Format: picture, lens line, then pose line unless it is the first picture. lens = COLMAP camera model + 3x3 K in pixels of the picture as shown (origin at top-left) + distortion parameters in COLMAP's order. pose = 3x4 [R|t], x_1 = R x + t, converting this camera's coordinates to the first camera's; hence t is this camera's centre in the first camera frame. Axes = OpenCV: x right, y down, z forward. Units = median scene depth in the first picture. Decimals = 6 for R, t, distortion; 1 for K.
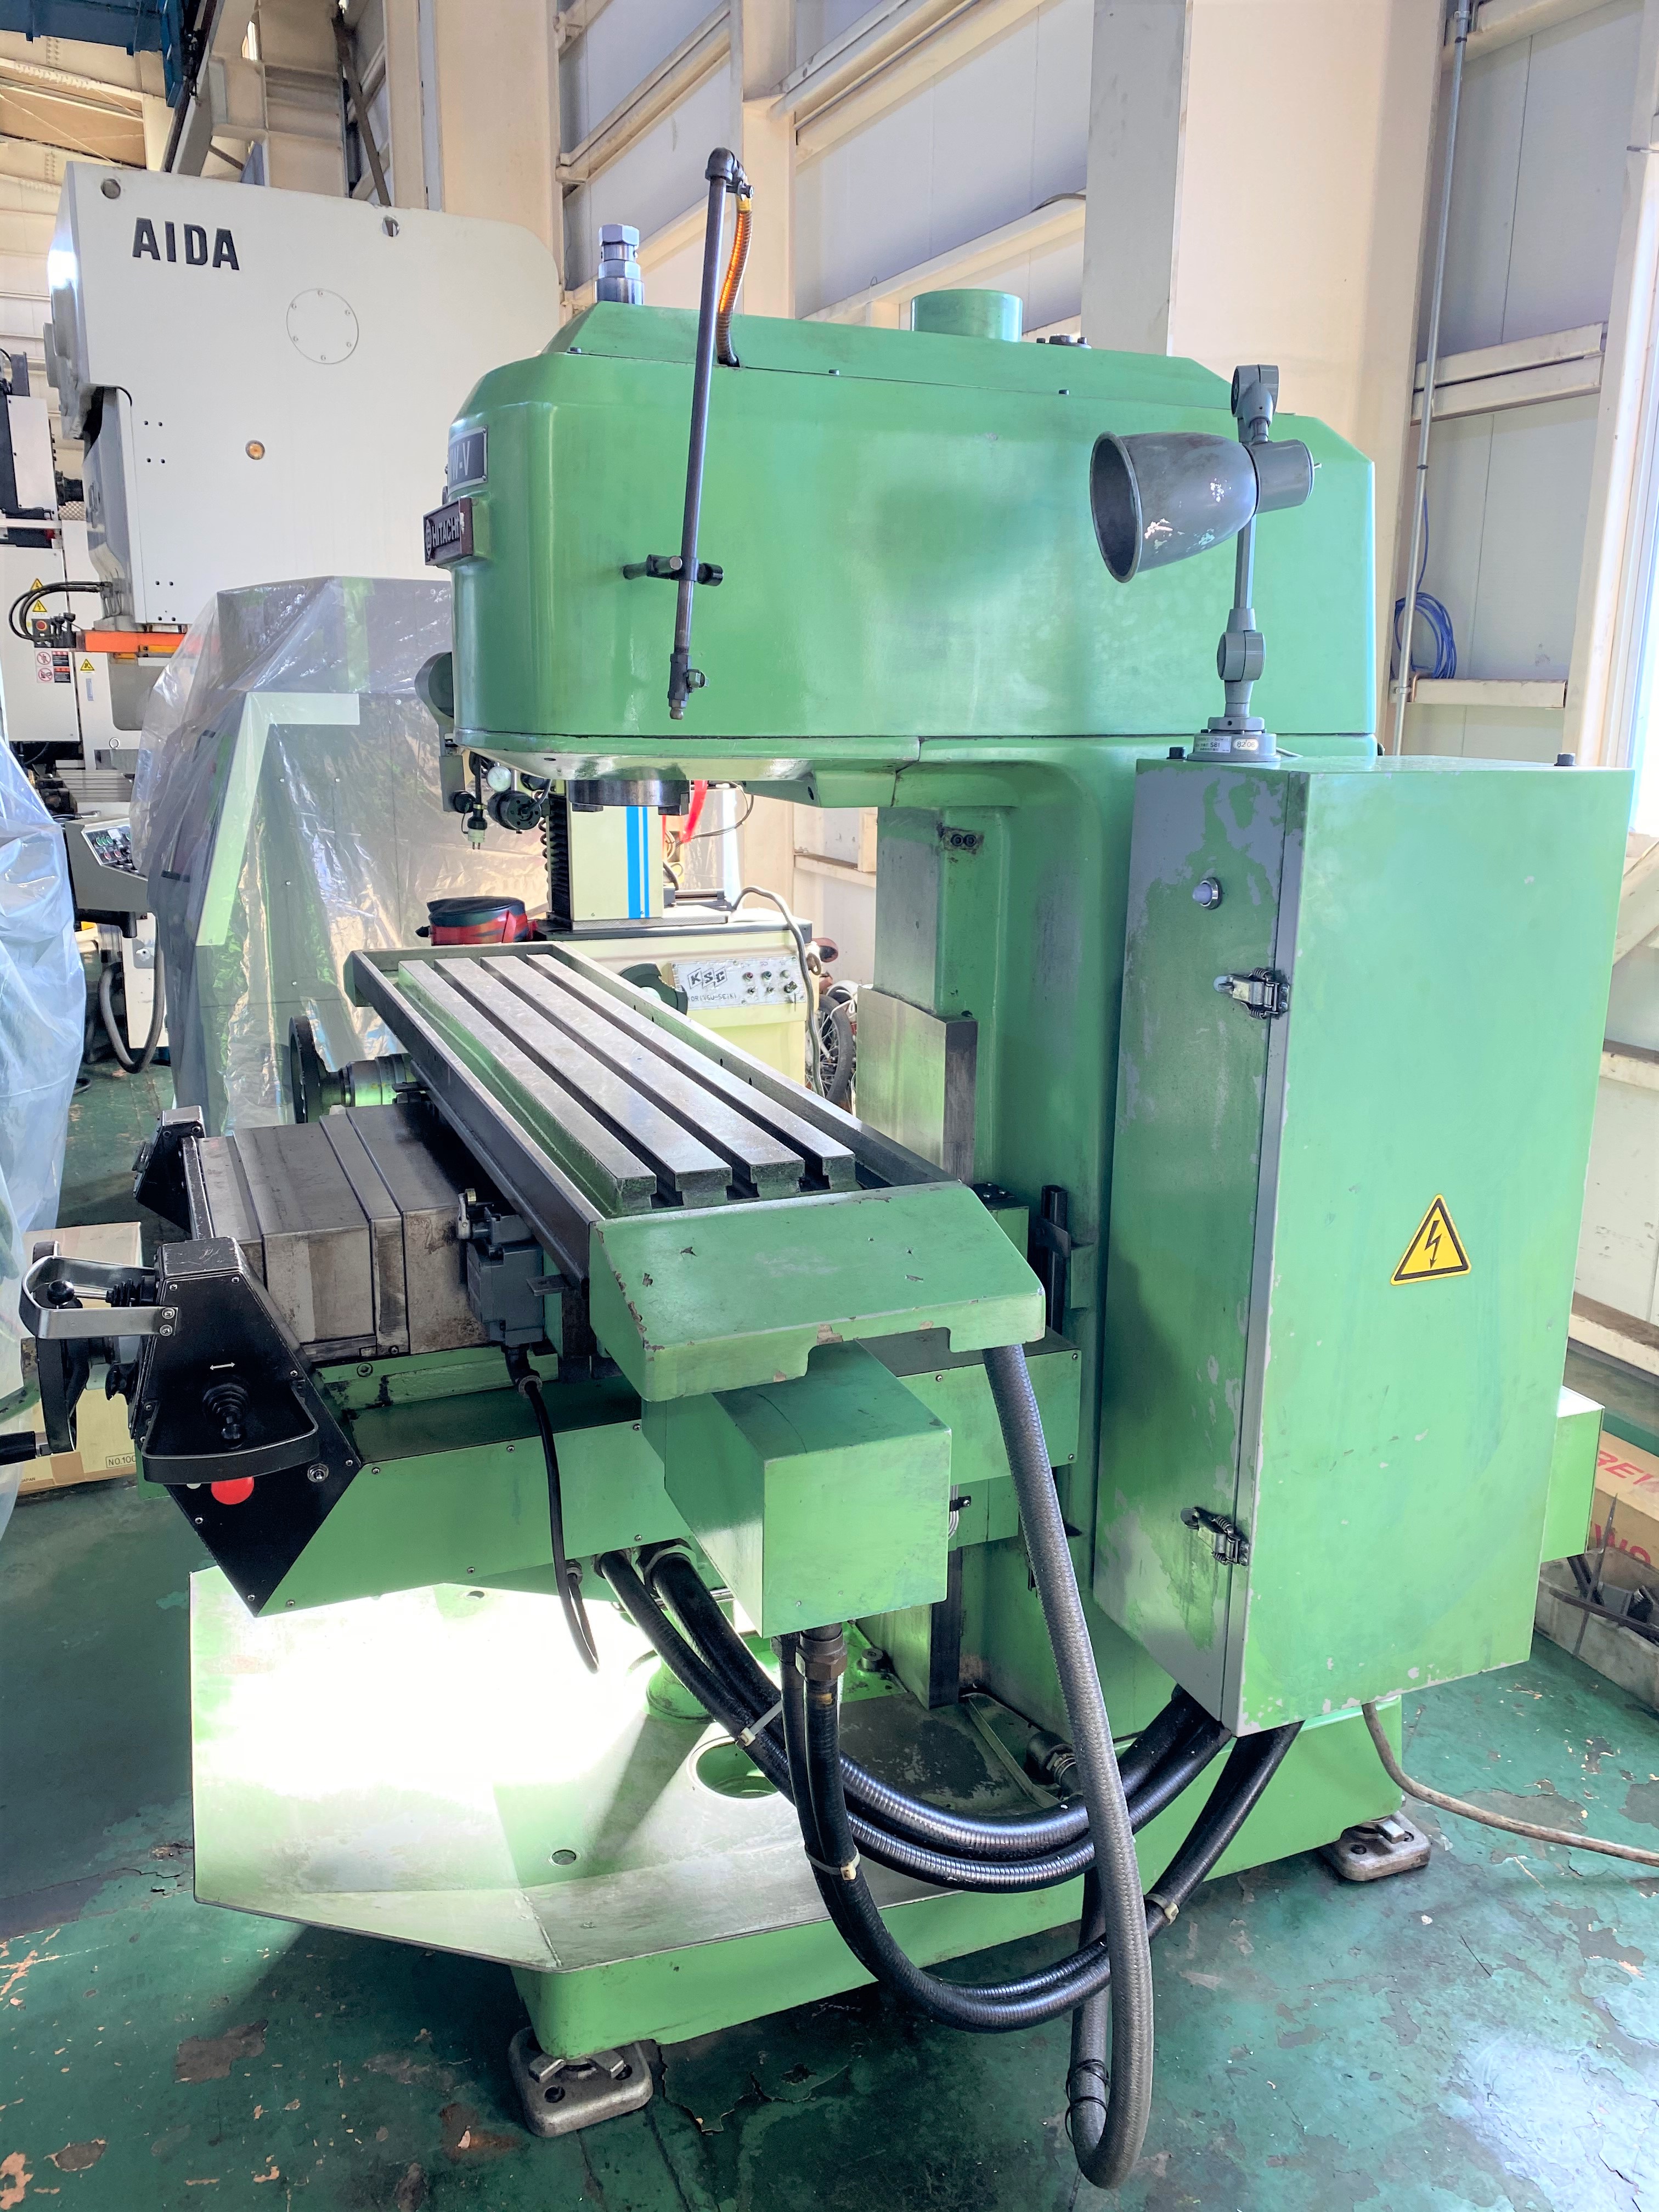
lens RADIAL K [[1706.6, 0, 829.5], [0, 1706.6, 1106.0], [0, 0, 1]] dist [0.027686, -0.001965]
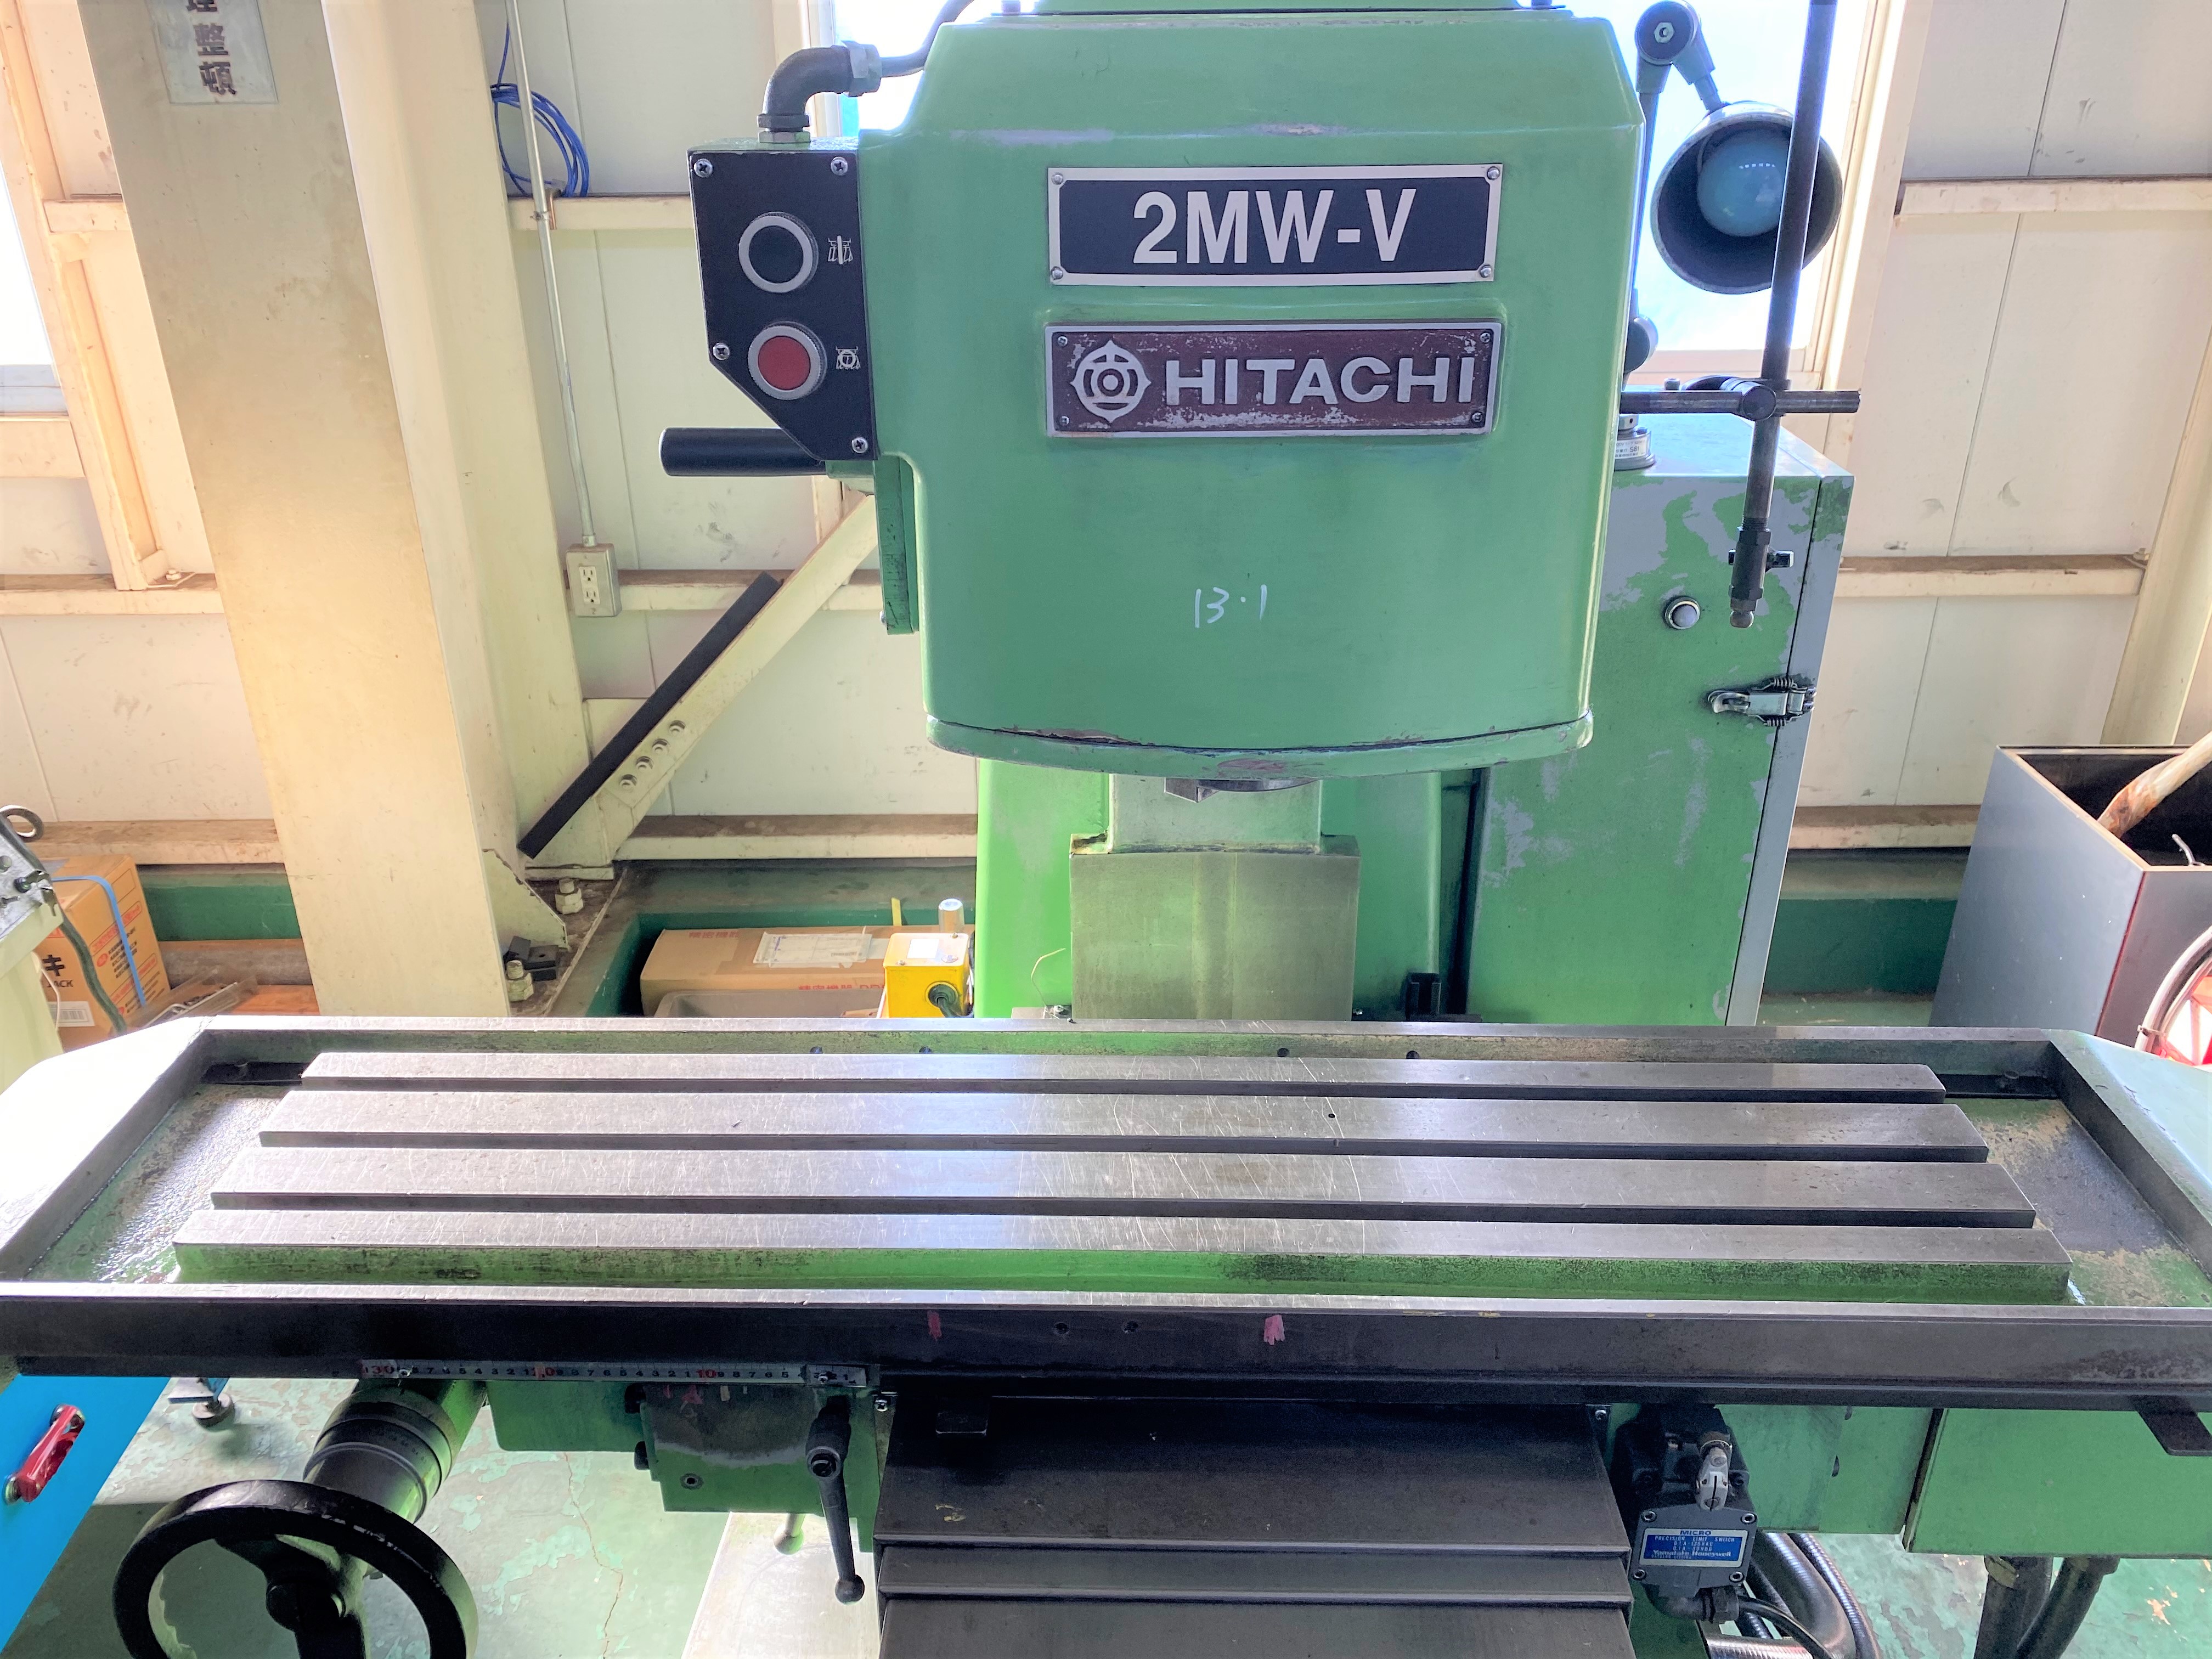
lens RADIAL K [[1706.6, 0, 1075.3], [0, 1706.6, 840.5], [0, 0, 1]] dist [0.027686, -0.001965]
pose [[0.411461, -0.413490, 0.812235, -0.669652], [0.234141, 0.909214, 0.344249, -0.385228], [-0.880840, 0.048532, 0.470921, 0.817037]]
